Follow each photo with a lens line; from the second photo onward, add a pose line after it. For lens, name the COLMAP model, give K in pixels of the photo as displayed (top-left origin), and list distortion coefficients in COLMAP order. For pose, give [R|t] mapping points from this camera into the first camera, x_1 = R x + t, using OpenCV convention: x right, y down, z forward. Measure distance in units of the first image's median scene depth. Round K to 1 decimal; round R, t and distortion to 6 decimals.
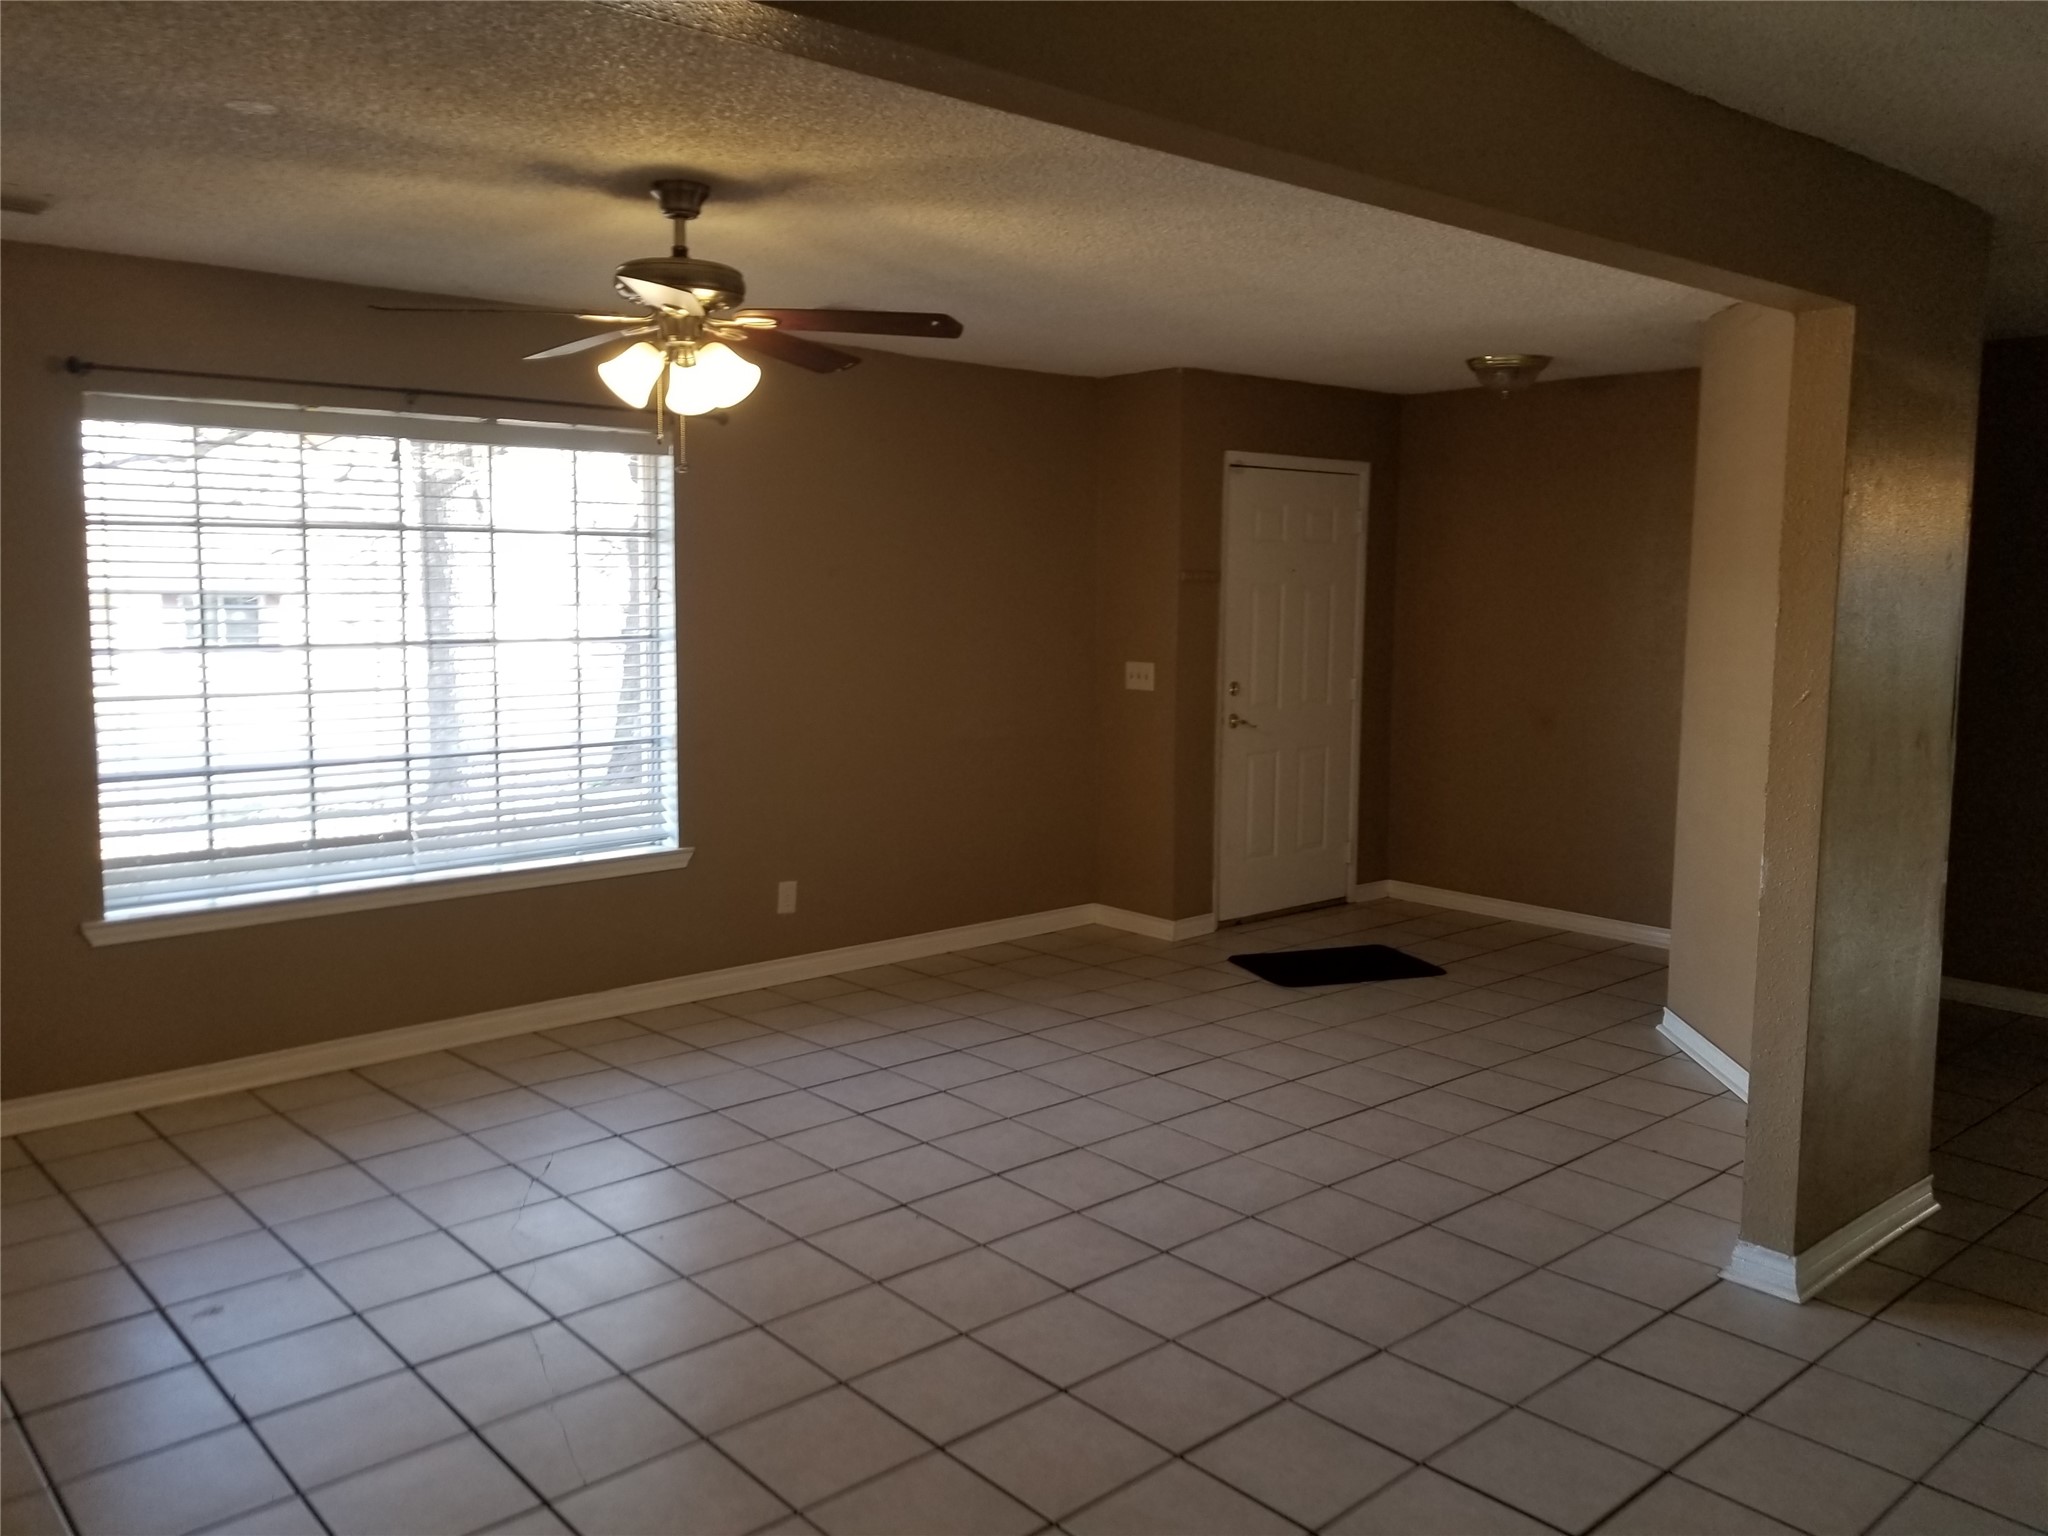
lens RADIAL K [[1601.3, 0, 979.0], [0, 1601.3, 751.9], [0, 0, 1]] dist [0.091477, -0.135921]
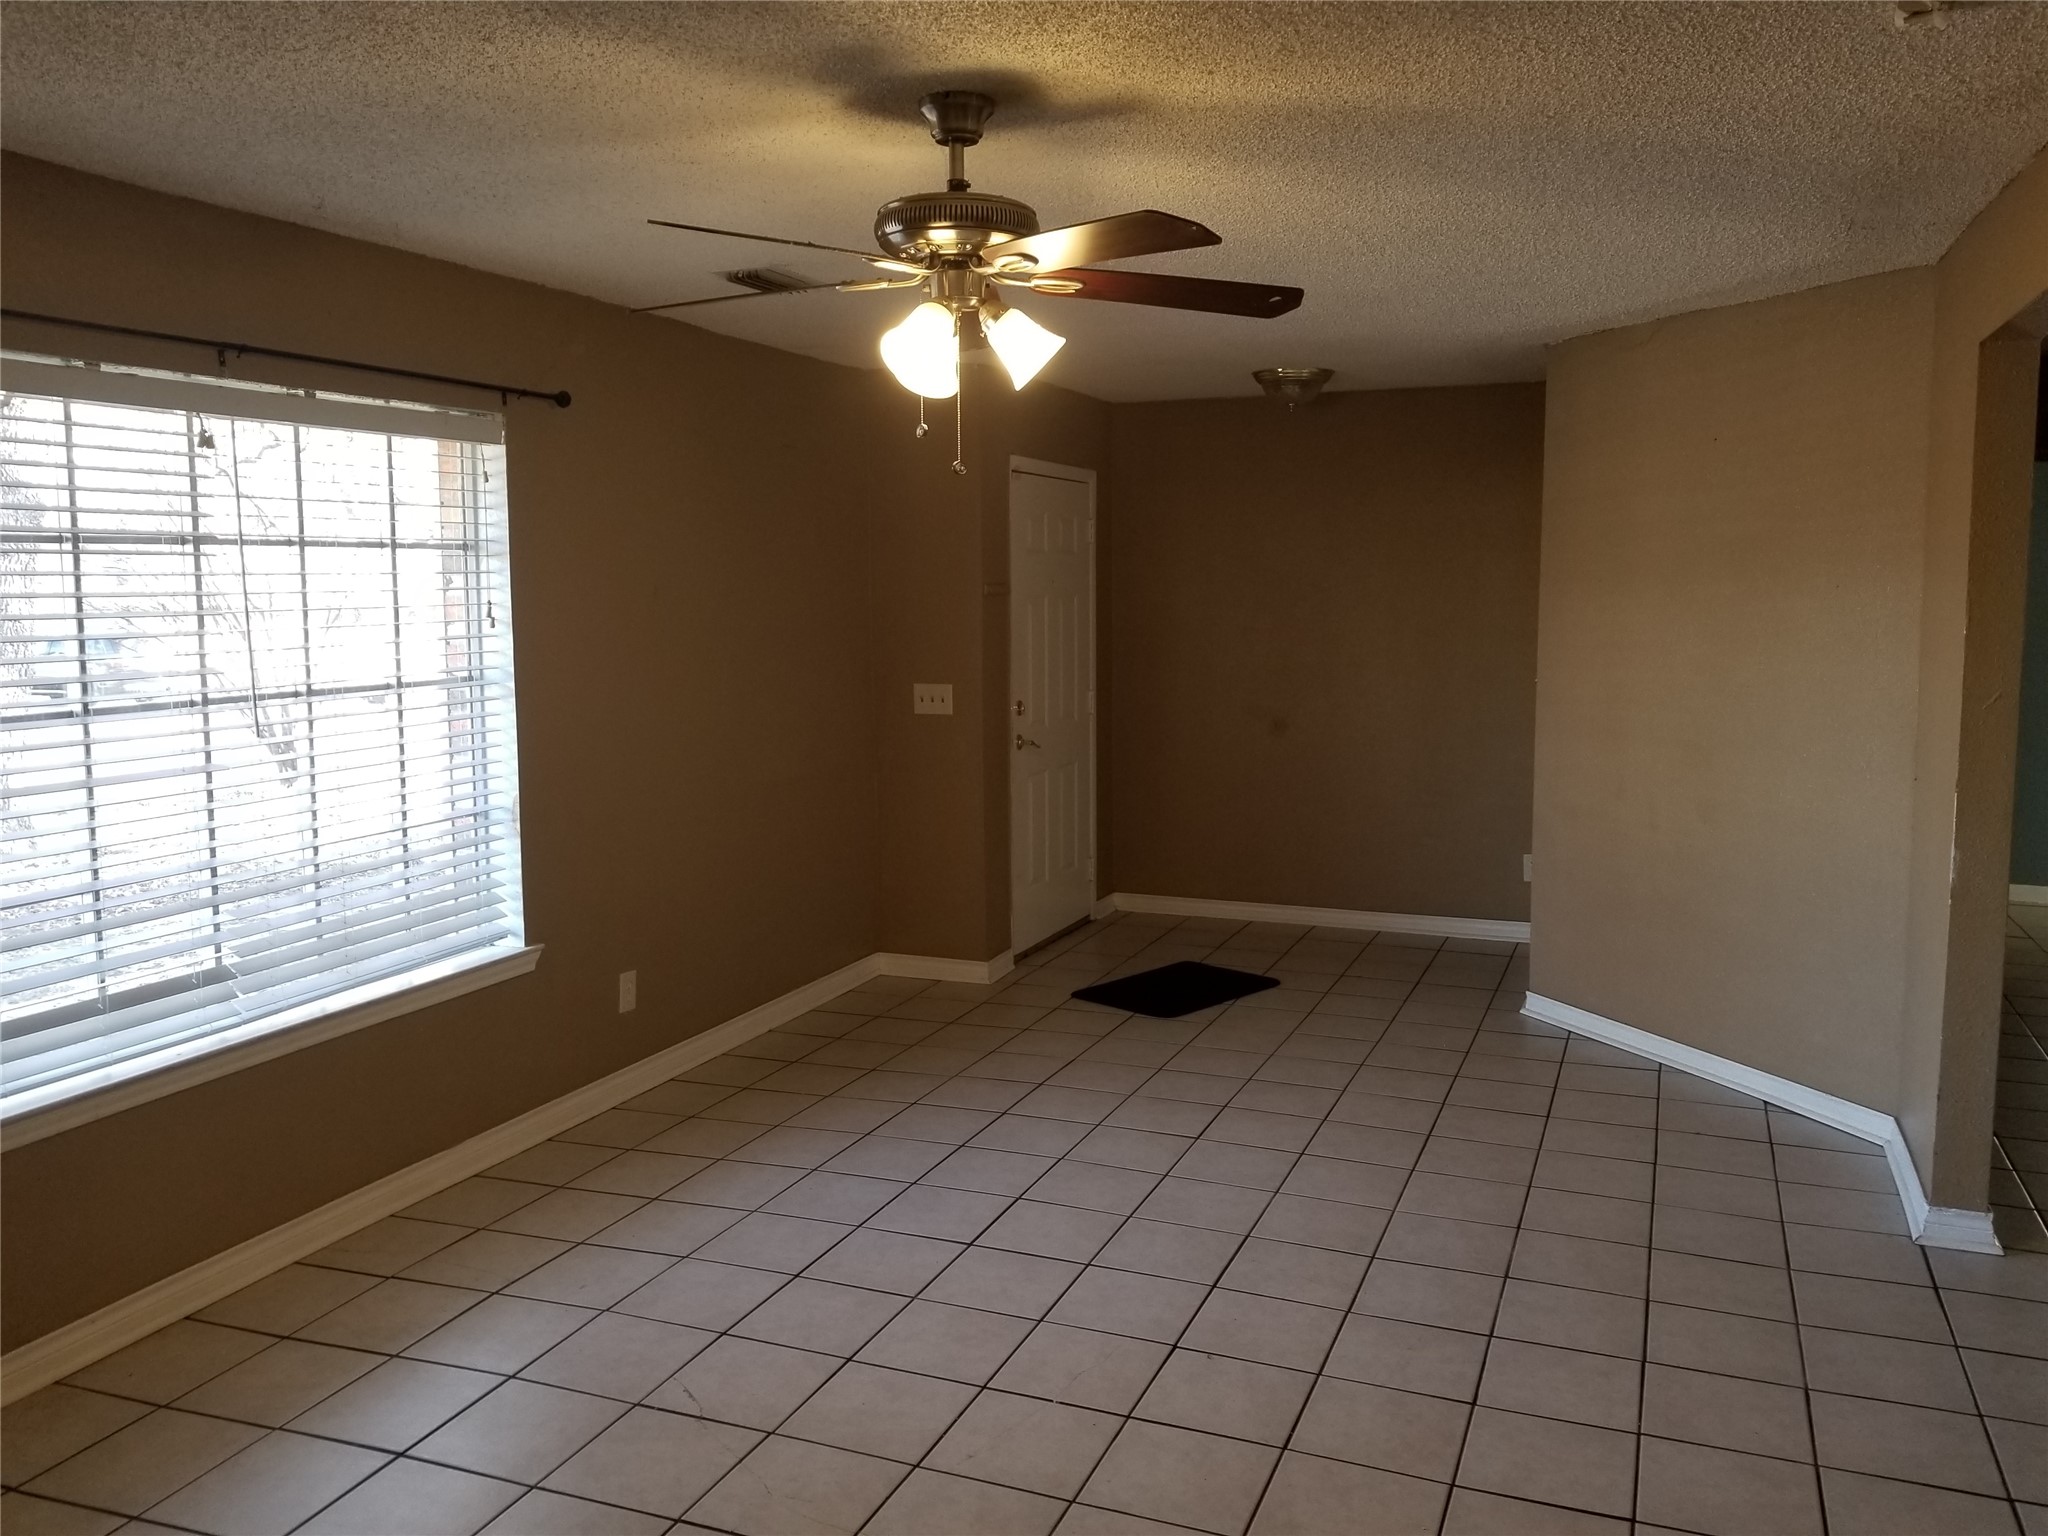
lens RADIAL K [[1622.2, 0, 1024.0], [0, 1622.2, 768.0], [0, 0, 1]] dist [0.058602, -0.097371]
pose [[0.889752, -0.064240, 0.451900, -0.328950], [0.061286, 0.997895, 0.021190, -0.029716], [-0.452310, 0.008841, 0.891817, 0.185366]]
